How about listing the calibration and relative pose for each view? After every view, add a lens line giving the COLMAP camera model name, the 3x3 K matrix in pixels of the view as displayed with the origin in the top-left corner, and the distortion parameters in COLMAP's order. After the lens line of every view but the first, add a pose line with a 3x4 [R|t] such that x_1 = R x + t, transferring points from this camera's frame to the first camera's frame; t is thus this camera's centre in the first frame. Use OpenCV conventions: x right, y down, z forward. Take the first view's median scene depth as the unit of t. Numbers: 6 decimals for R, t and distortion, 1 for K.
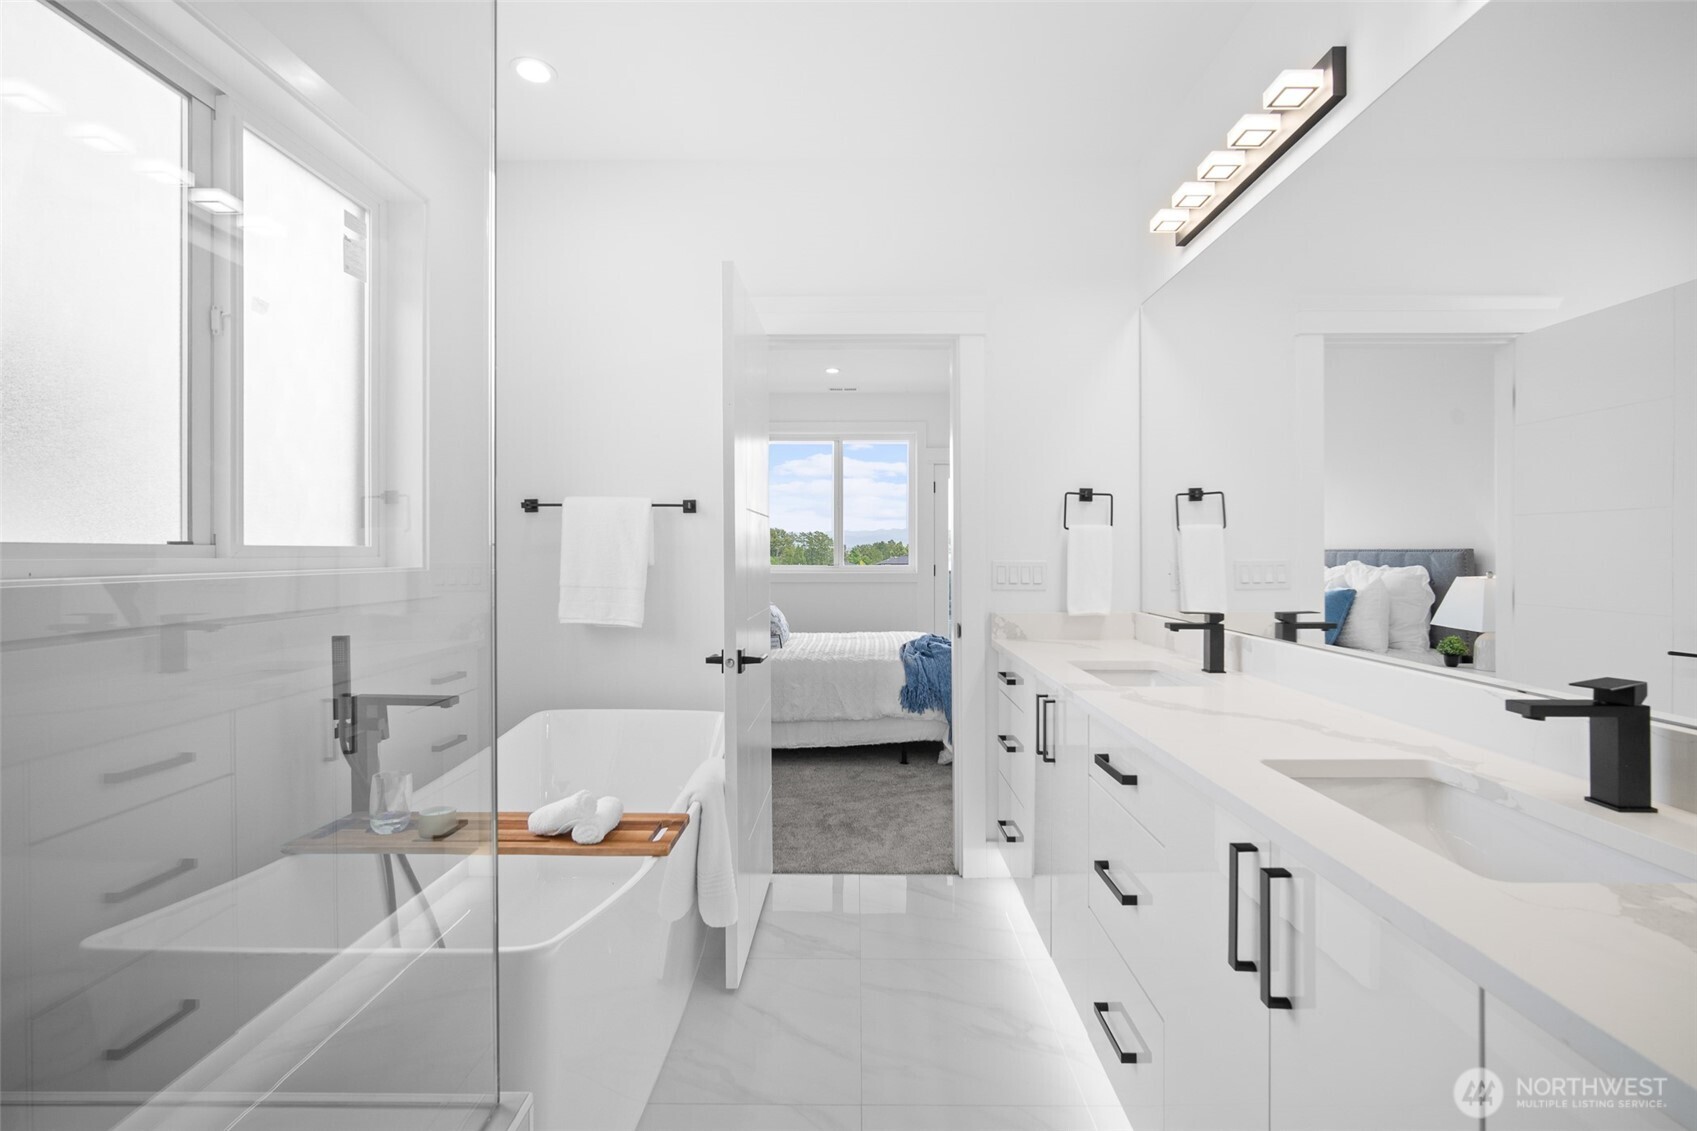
lens RADIAL K [[751.3, 0, 863.5], [0, 751.3, 556.7], [0, 0, 1]] dist [-0.013122, 0.000687]
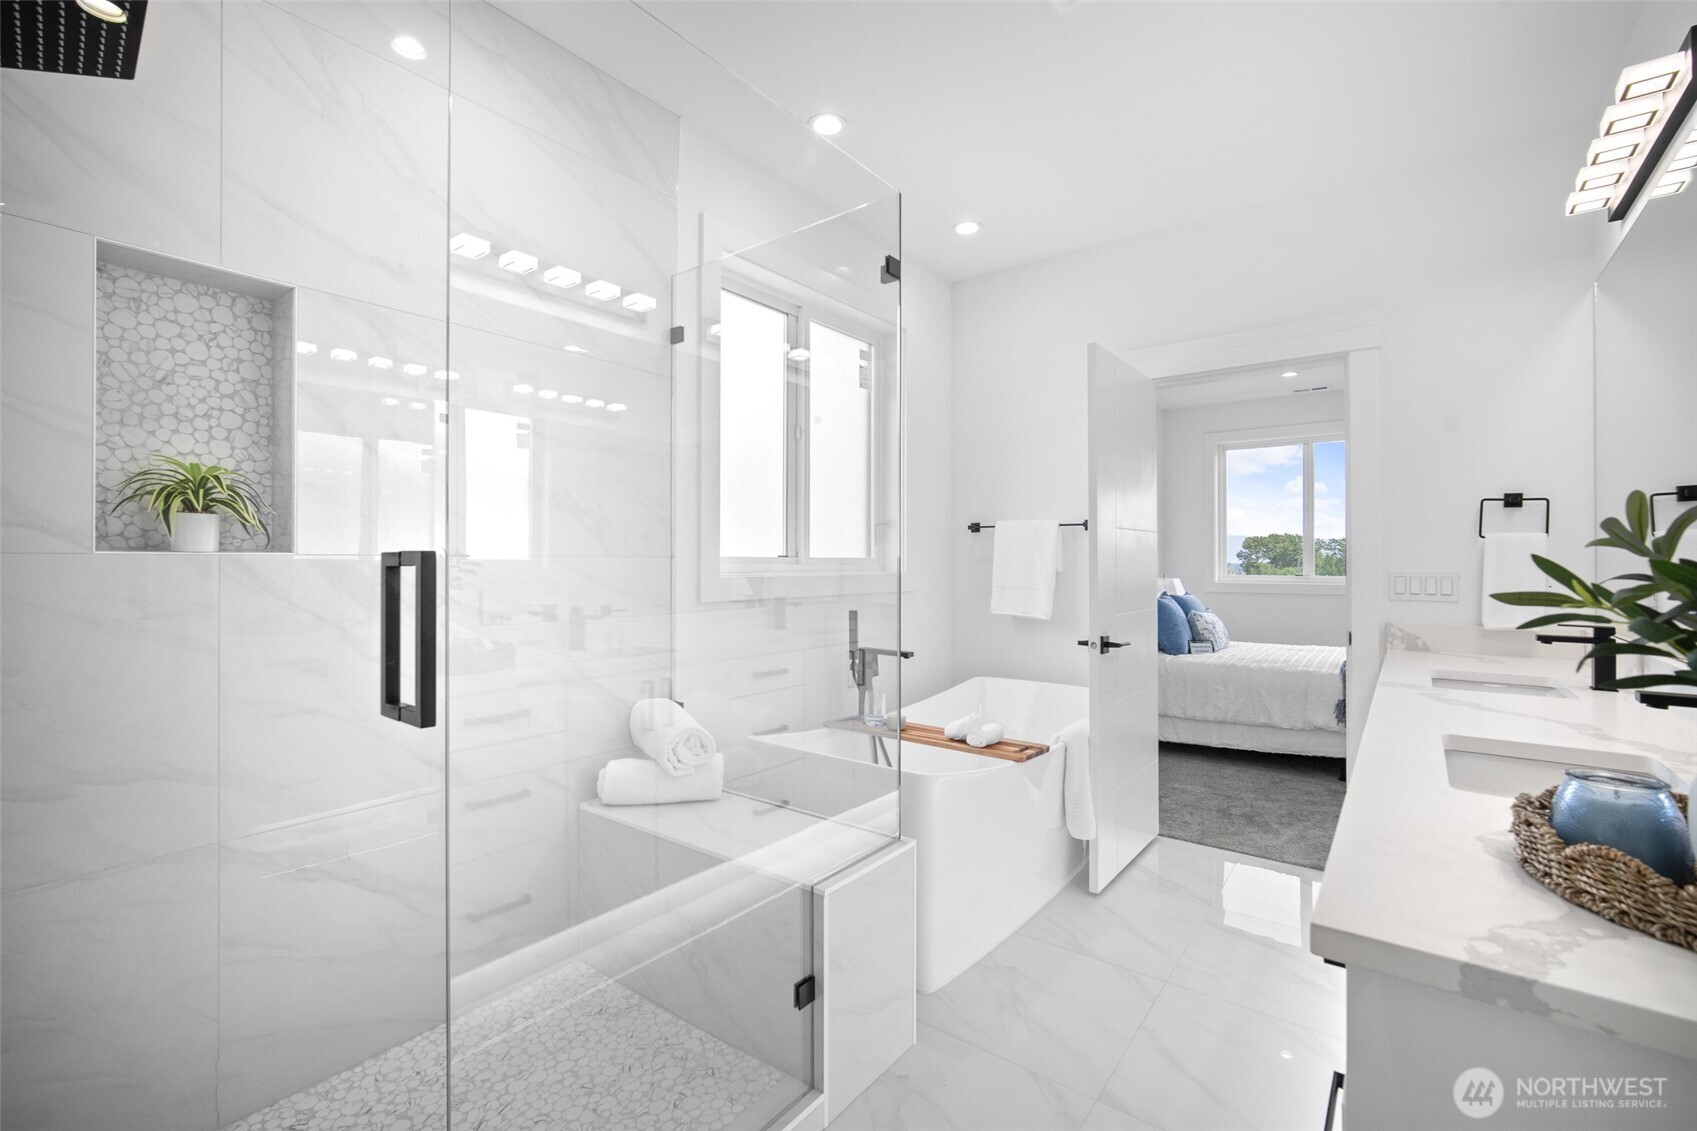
lens RADIAL K [[763.5, 0, 848.5], [0, 763.5, 565.5], [0, 0, 1]] dist [-0.059308, 0.000253]
pose [[0.790161, 0.003649, -0.612888, 0.288109], [-0.004364, 0.999990, 0.000327, 0.002250], [0.612884, 0.002417, 0.790169, -0.308686]]
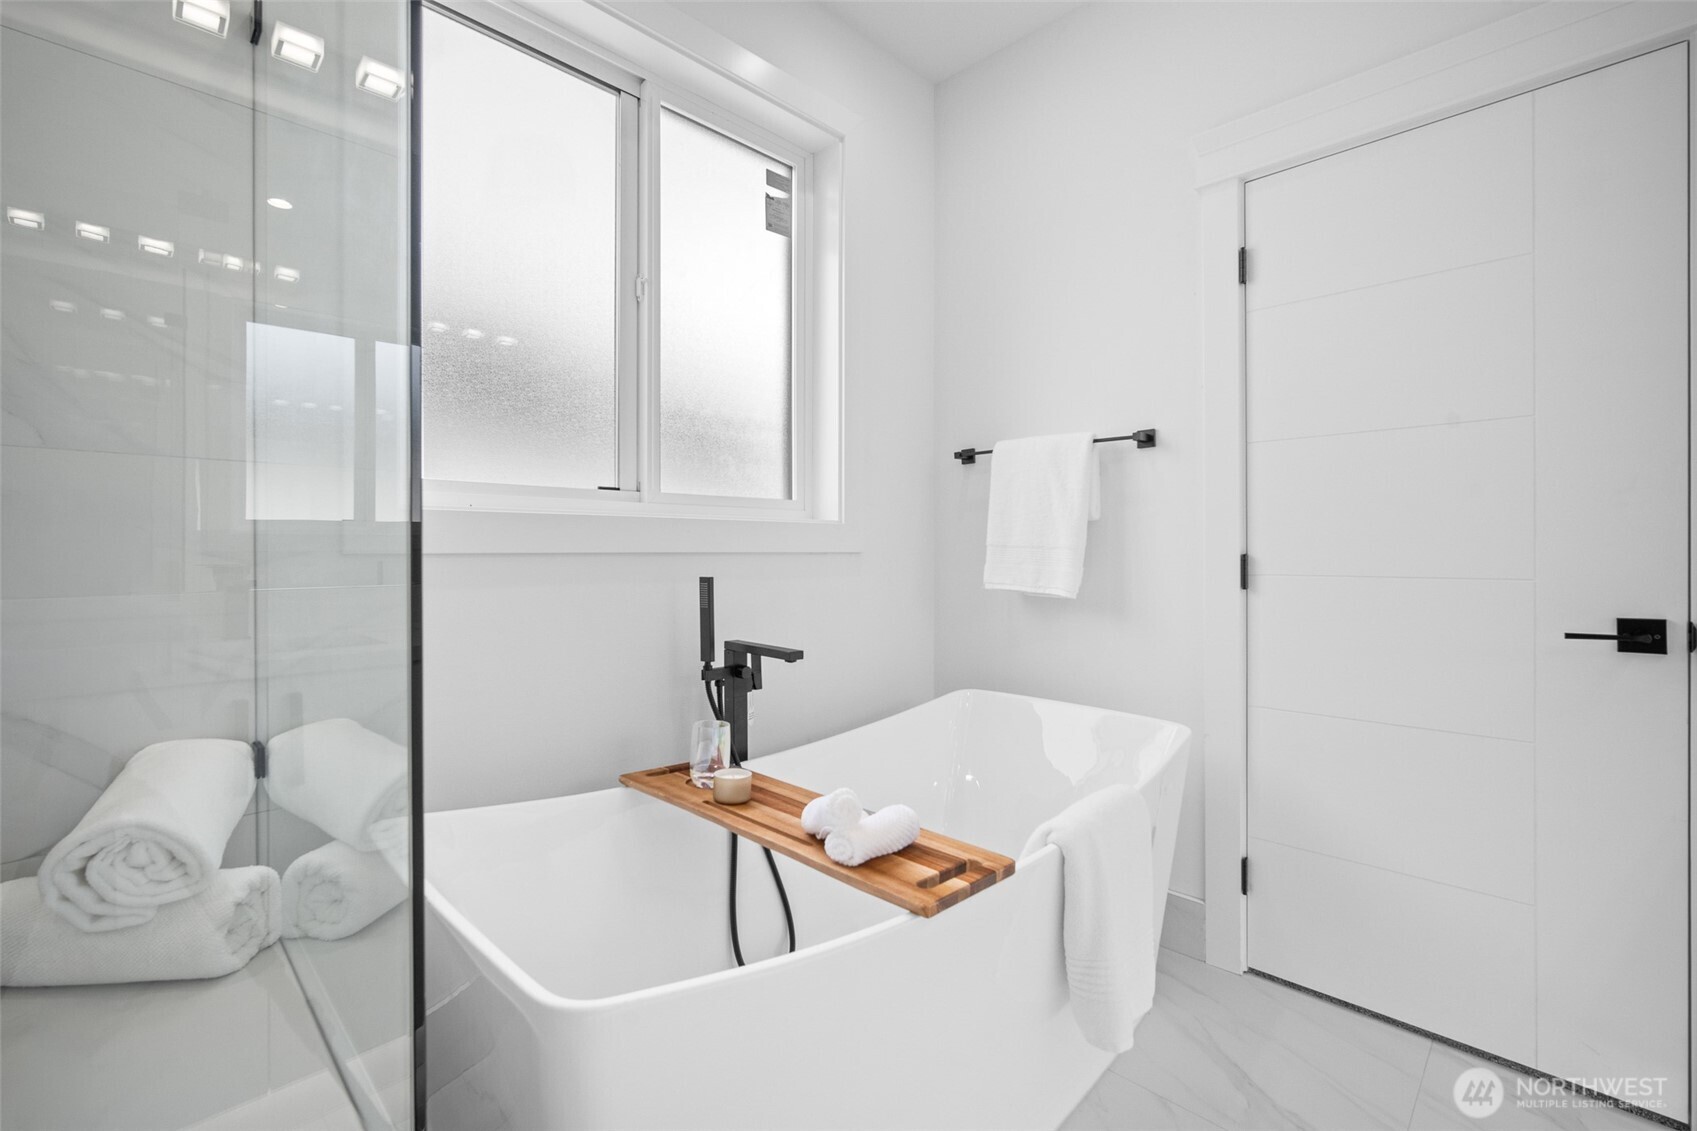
lens RADIAL K [[738.9, 0, 862.1], [0, 738.9, 554.4], [0, 0, 1]] dist [-0.003607, 0.000480]
pose [[0.706501, 0.001223, -0.707711, 0.109945], [-0.003209, 0.999994, -0.001476, 0.062110], [0.707704, 0.003314, 0.706501, 0.370362]]
